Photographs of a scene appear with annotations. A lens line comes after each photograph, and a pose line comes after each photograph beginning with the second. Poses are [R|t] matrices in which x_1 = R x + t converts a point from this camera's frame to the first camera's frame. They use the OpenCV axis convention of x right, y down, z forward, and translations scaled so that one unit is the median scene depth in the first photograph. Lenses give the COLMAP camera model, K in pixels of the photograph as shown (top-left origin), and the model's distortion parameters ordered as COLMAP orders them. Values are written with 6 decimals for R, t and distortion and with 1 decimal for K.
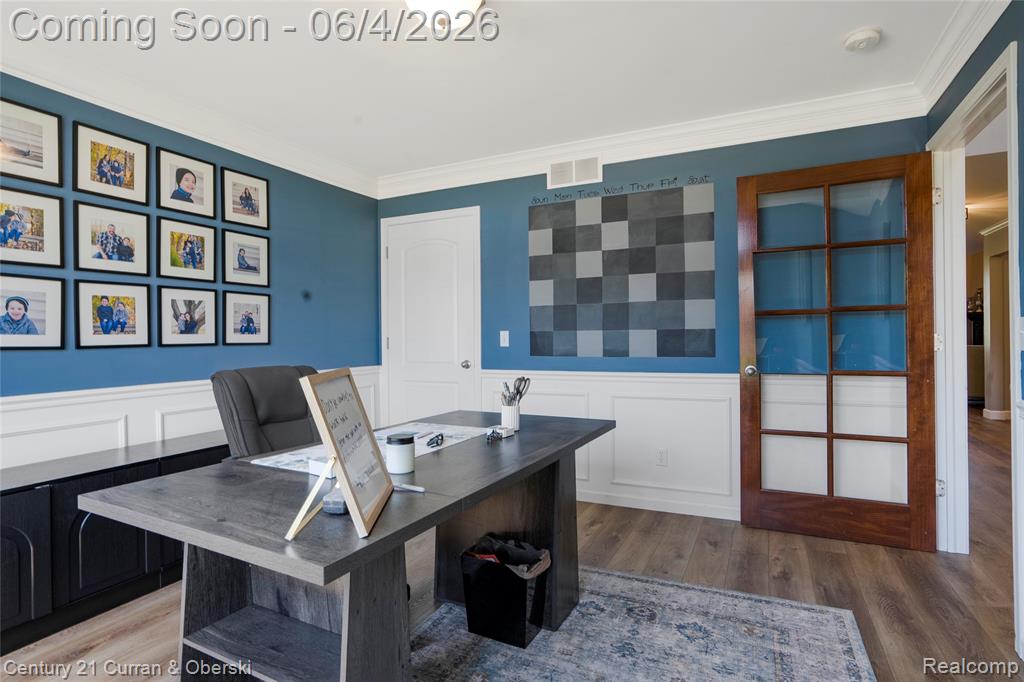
lens RADIAL K [[518.1, 0, 512.0], [0, 518.1, 341.0], [0, 0, 1]] dist [-0.027399, 0.000893]
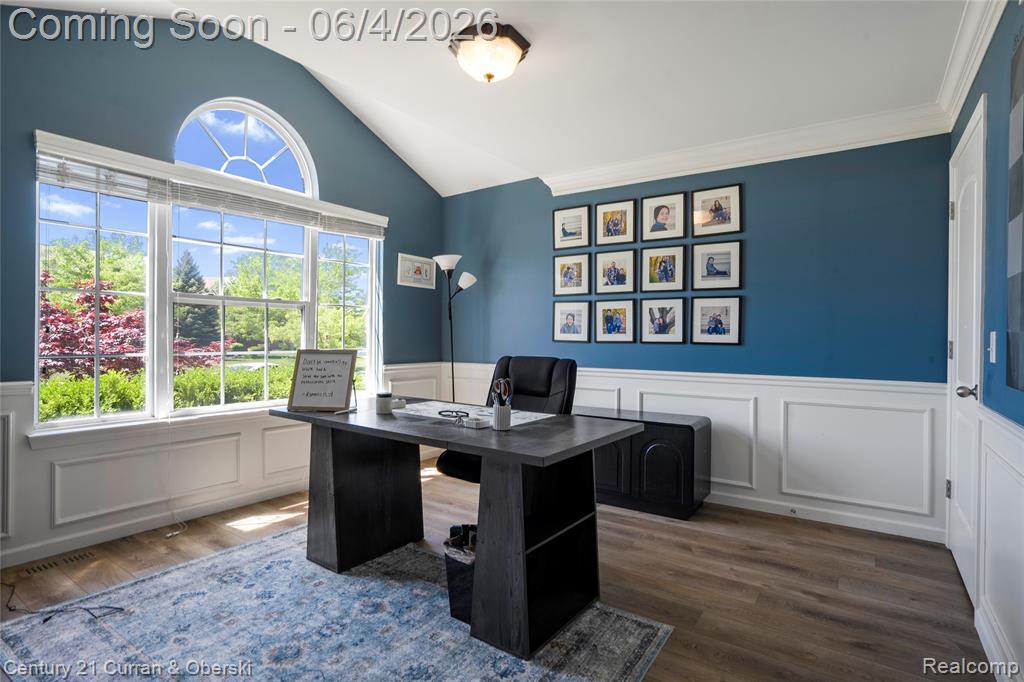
lens RADIAL K [[518.1, 0, 512.0], [0, 518.1, 341.0], [0, 0, 1]] dist [-0.027399, 0.000893]
pose [[-0.136910, 0.019709, -0.990387, 0.707597], [-0.016333, 0.999621, 0.022151, -0.018817], [0.990449, 0.019209, -0.136536, 0.813945]]
